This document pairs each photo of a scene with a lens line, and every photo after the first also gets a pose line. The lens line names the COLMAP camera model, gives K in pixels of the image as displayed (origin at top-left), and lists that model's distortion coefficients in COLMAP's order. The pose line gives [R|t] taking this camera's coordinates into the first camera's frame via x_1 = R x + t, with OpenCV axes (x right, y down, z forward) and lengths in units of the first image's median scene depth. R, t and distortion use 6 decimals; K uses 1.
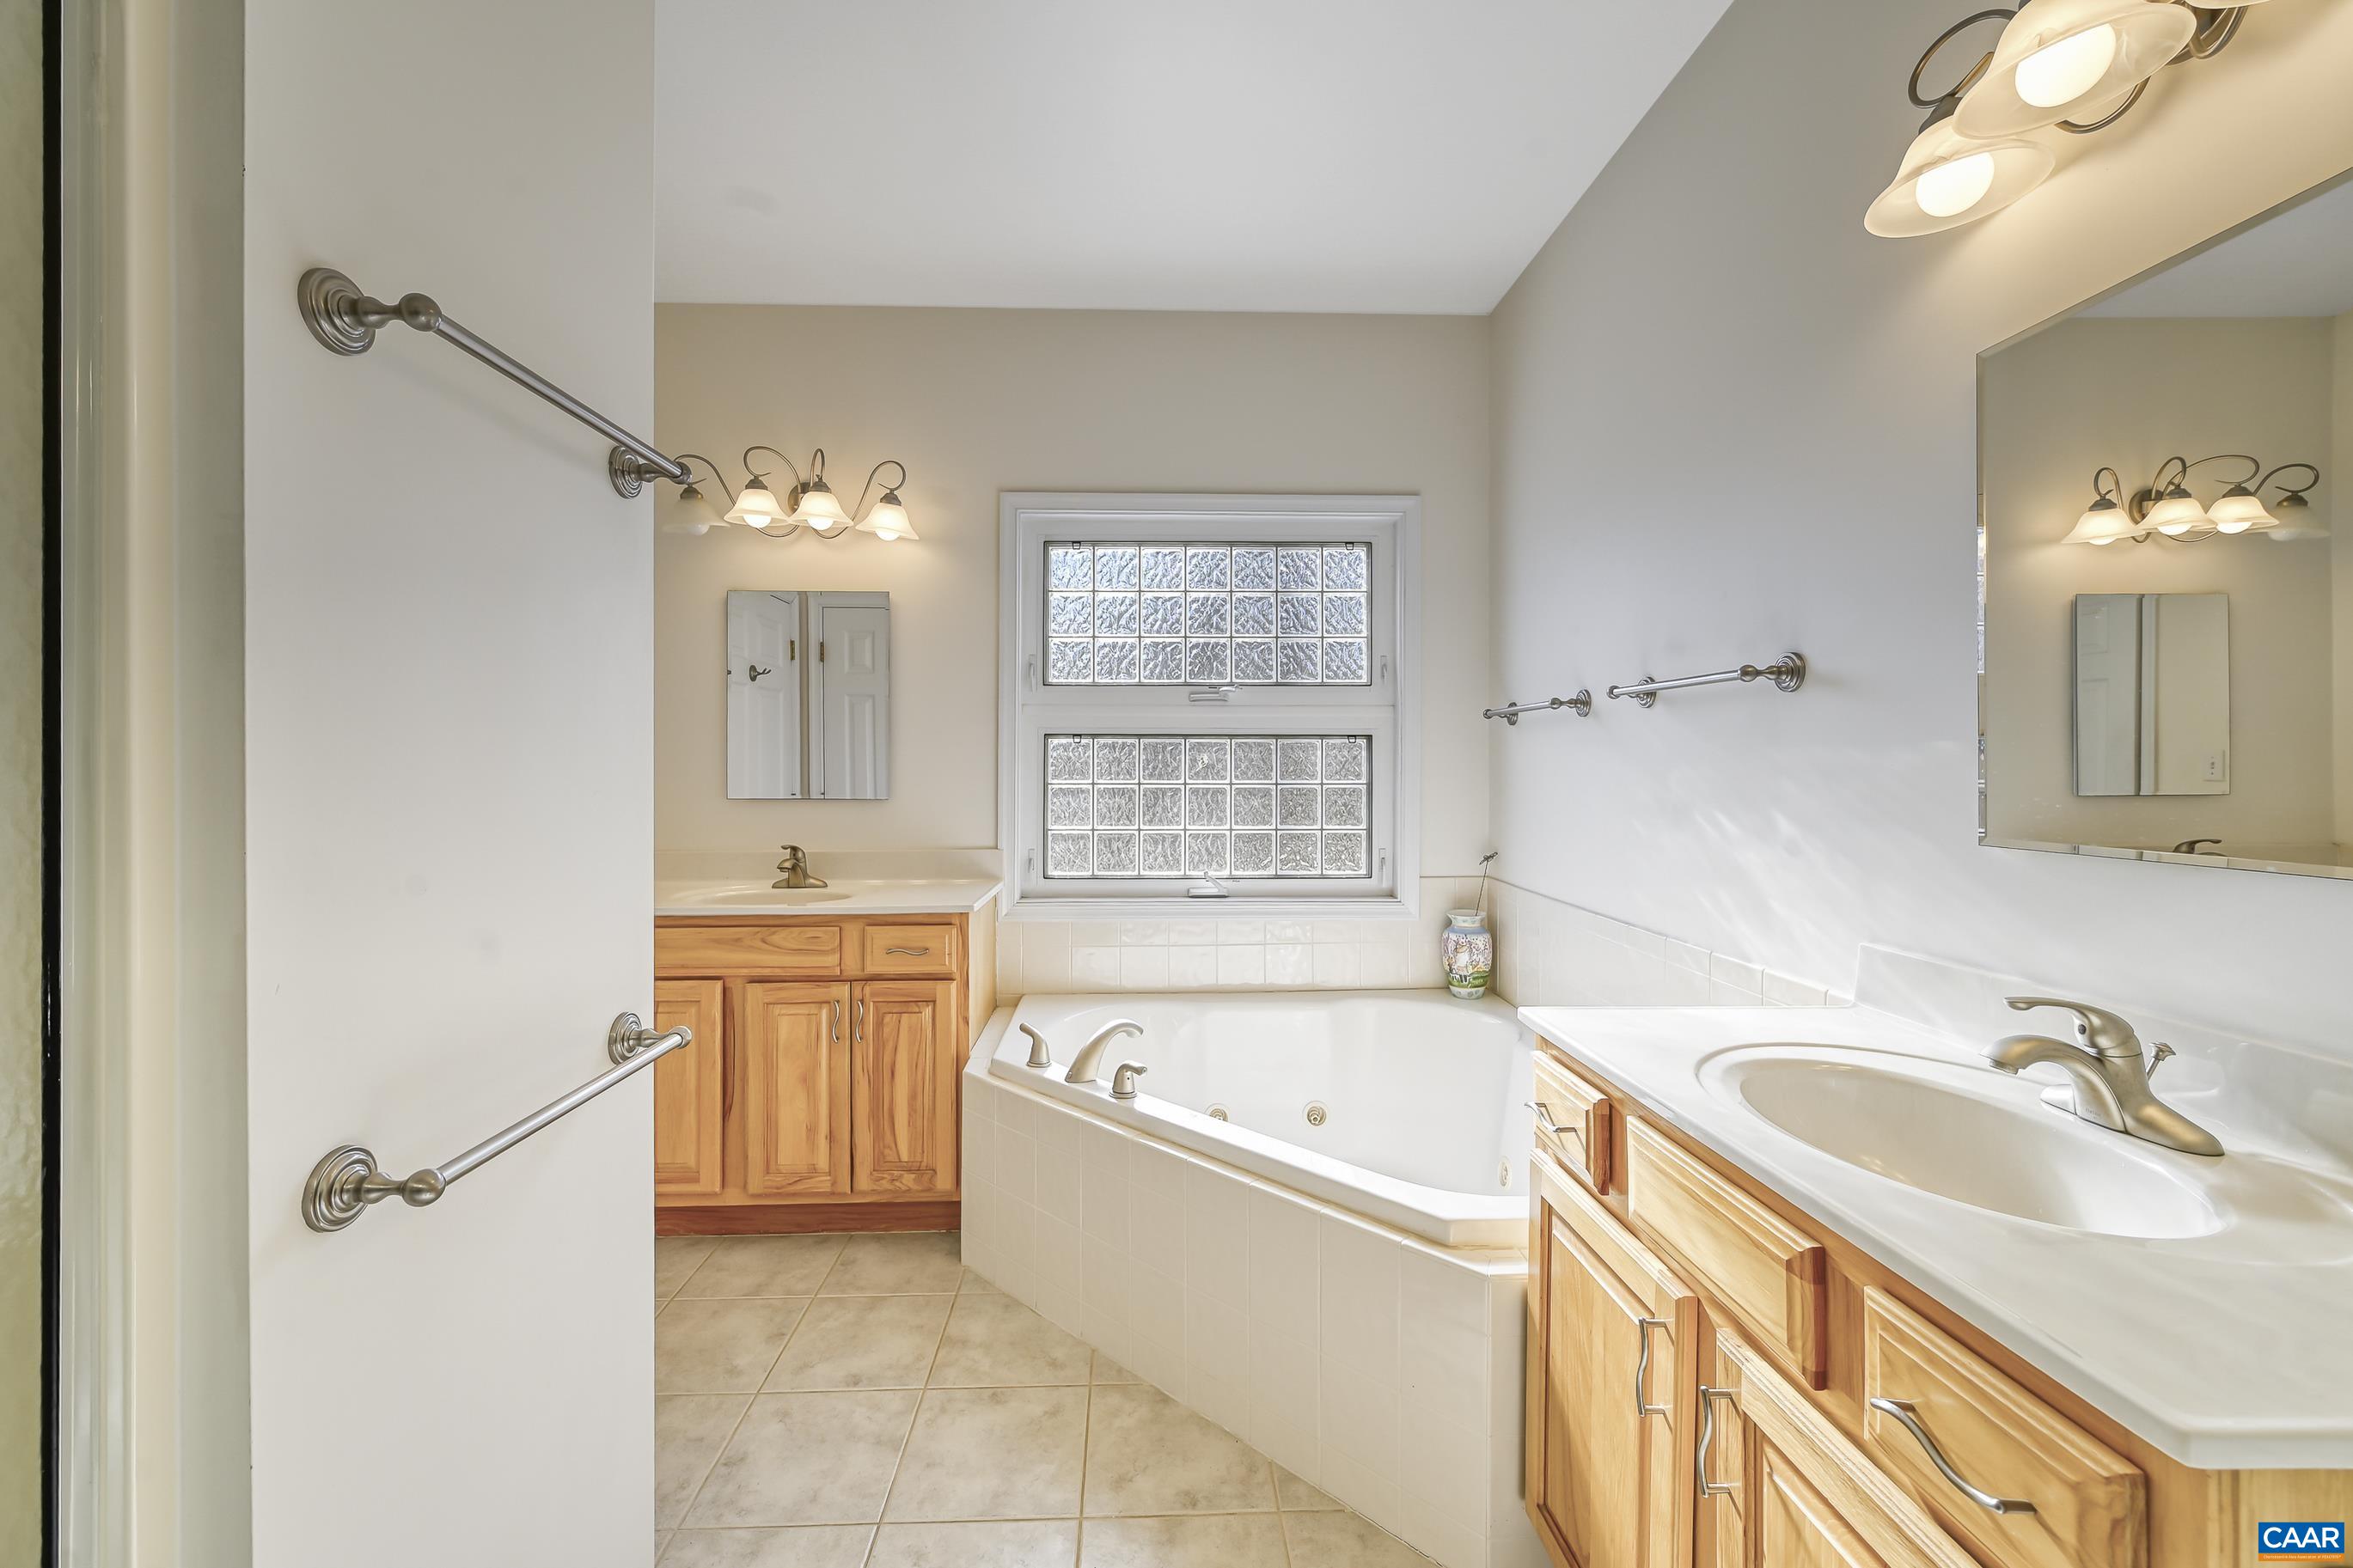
lens RADIAL K [[938.4, 0, 1194.5], [0, 938.4, 769.4], [0, 0, 1]] dist [-0.000470, -0.000119]
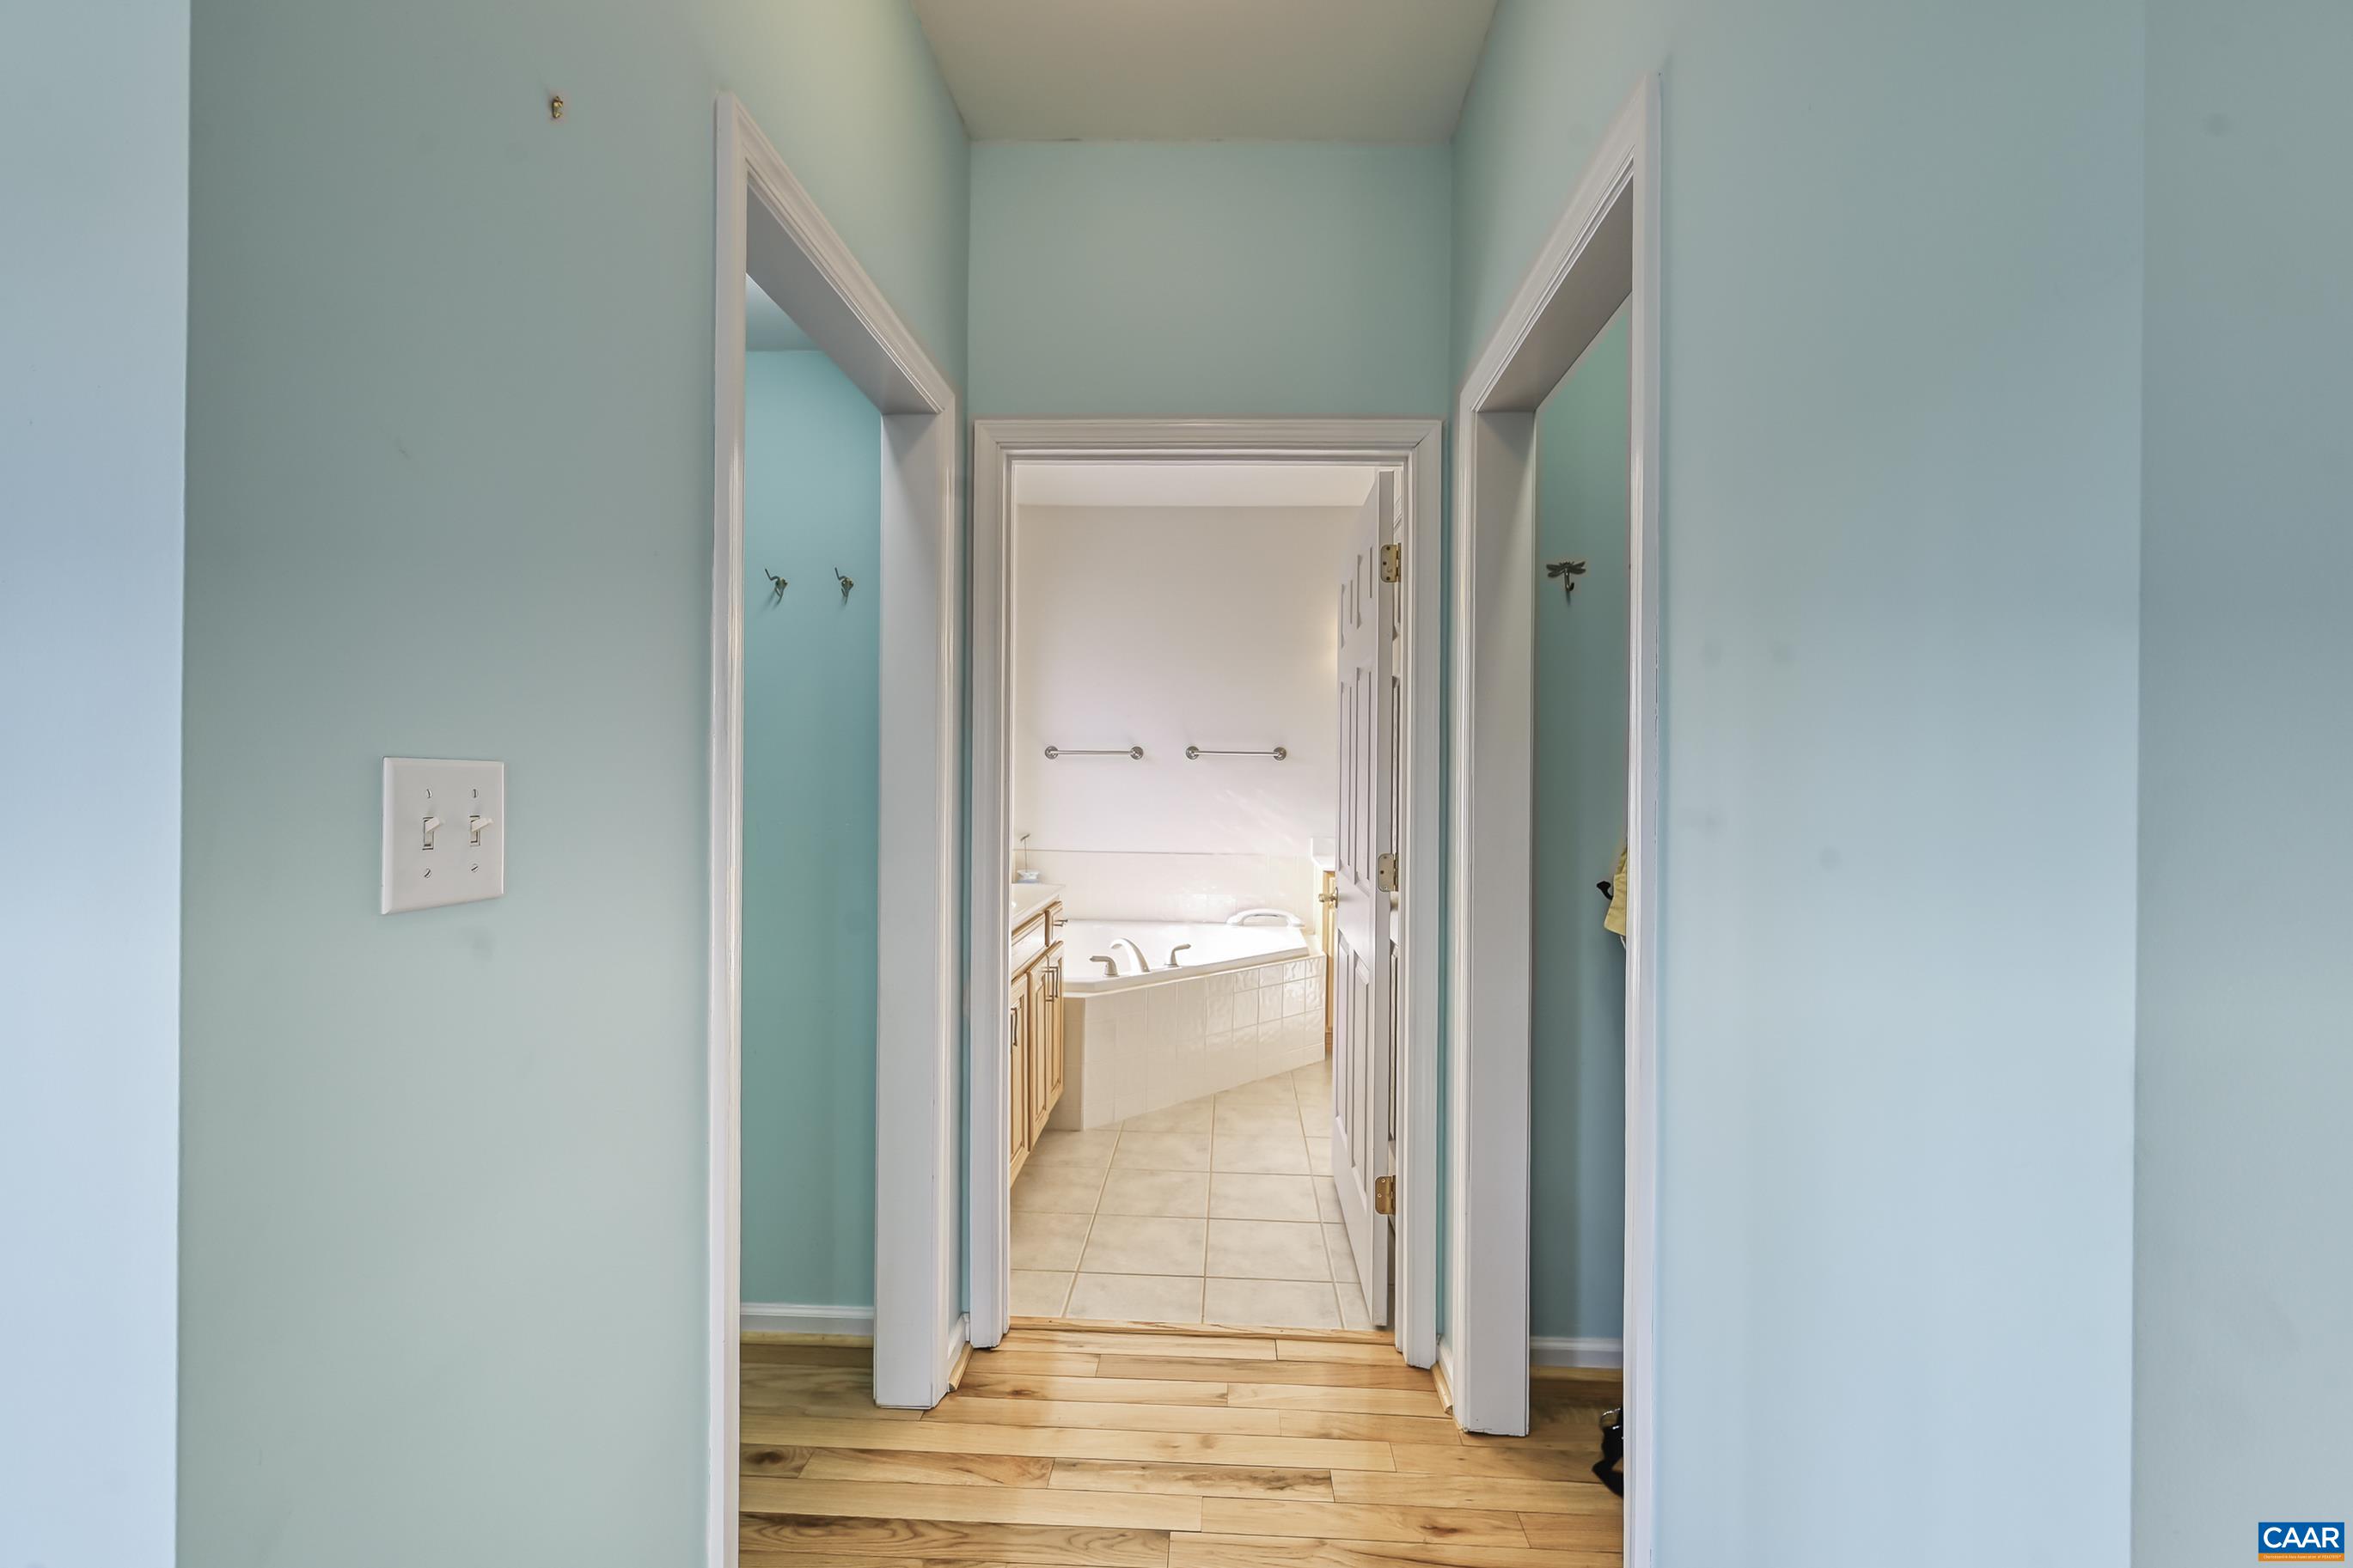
lens RADIAL K [[919.0, 0, 1205.4], [0, 919.0, 782.1], [0, 0, 1]] dist [0.000097, -0.000013]
pose [[0.089358, -0.001395, 0.995999, -1.582437], [-0.004788, 0.999987, 0.001830, -0.010437], [-0.995988, -0.004932, 0.089350, 0.668961]]
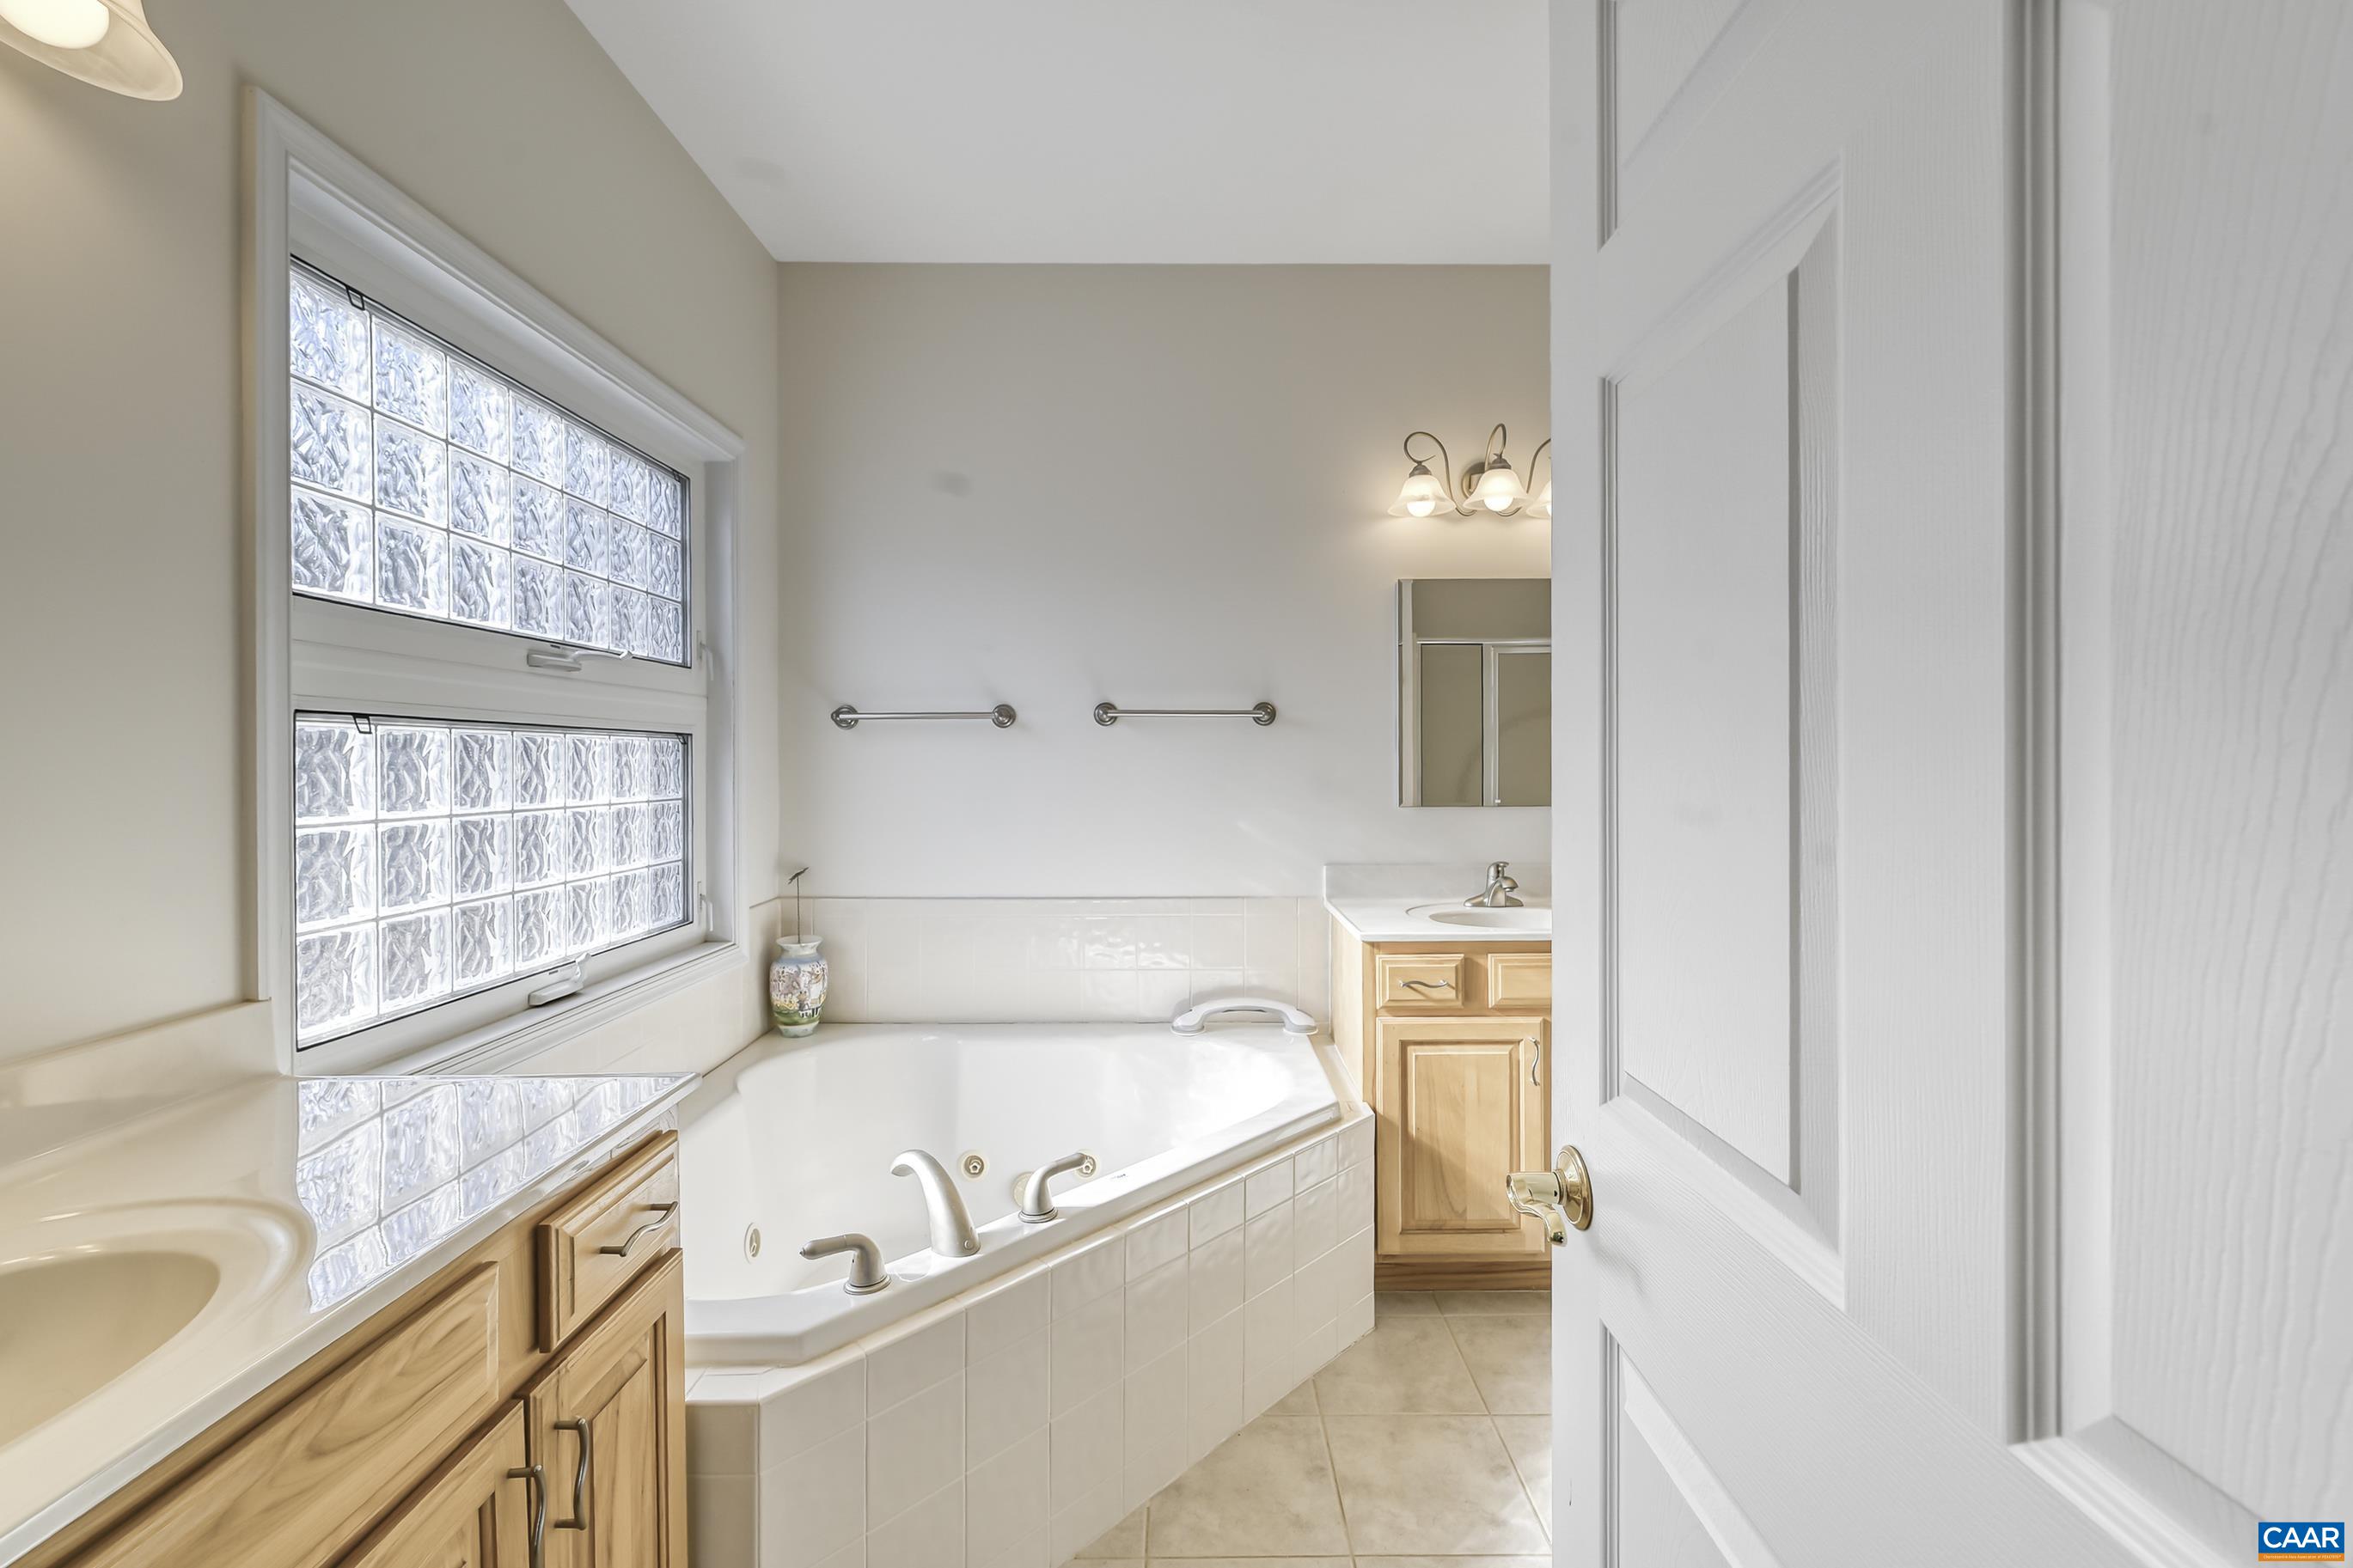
lens RADIAL K [[938.4, 0, 1194.5], [0, 938.4, 769.4], [0, 0, 1]] dist [-0.000470, -0.000119]
pose [[0.044631, -0.008750, 0.998965, -0.704017], [0.010222, 0.999913, 0.008302, -0.012686], [-0.998951, 0.009841, 0.044717, 0.721689]]
